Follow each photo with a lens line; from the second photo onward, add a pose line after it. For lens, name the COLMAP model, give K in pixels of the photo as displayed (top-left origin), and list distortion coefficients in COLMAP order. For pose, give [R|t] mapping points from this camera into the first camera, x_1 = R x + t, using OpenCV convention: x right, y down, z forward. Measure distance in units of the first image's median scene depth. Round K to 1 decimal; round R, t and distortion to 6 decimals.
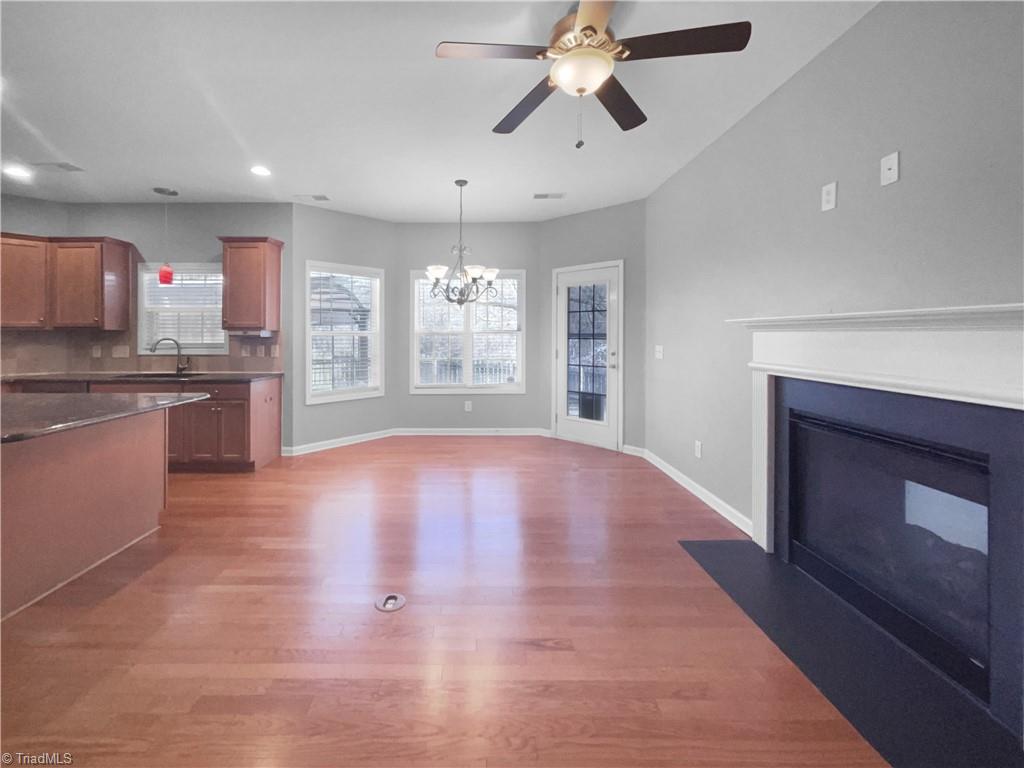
lens RADIAL K [[413.3, 0, 513.3], [0, 413.3, 381.1], [0, 0, 1]] dist [0.015619, -0.000007]
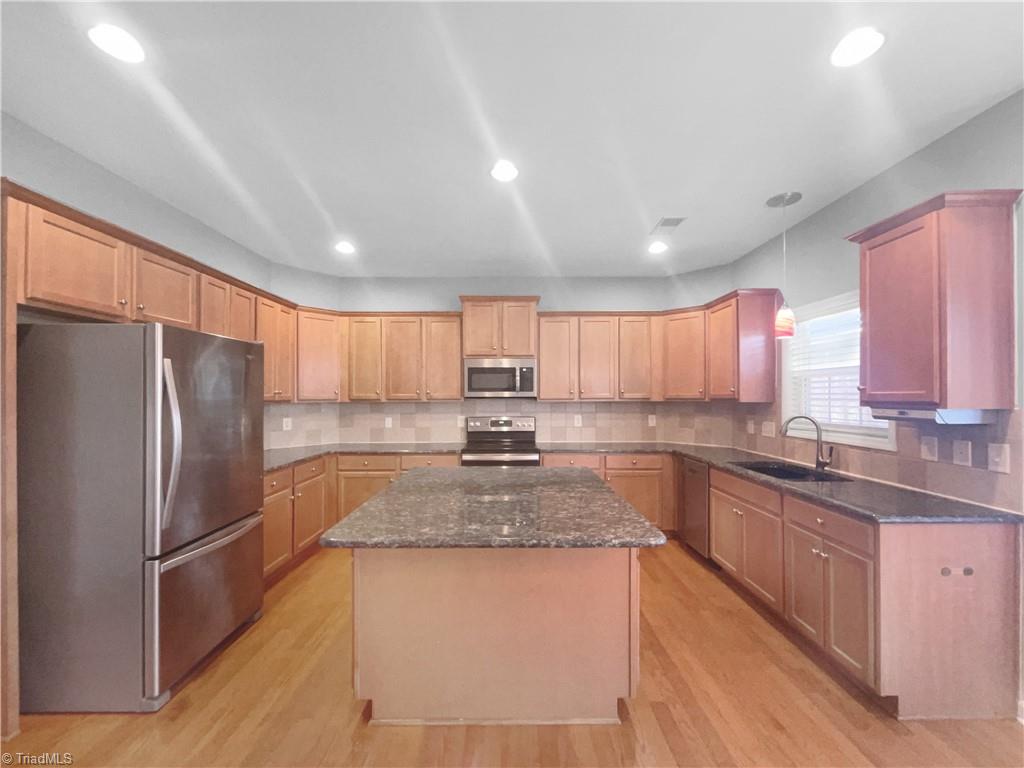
lens RADIAL K [[413.3, 0, 513.3], [0, 413.3, 381.1], [0, 0, 1]] dist [0.015619, -0.000007]
pose [[-0.042184, -0.026461, -0.998759, -0.136922], [-0.112272, 0.993443, -0.021579, -0.089249], [0.992782, 0.111223, -0.044879, 0.555825]]
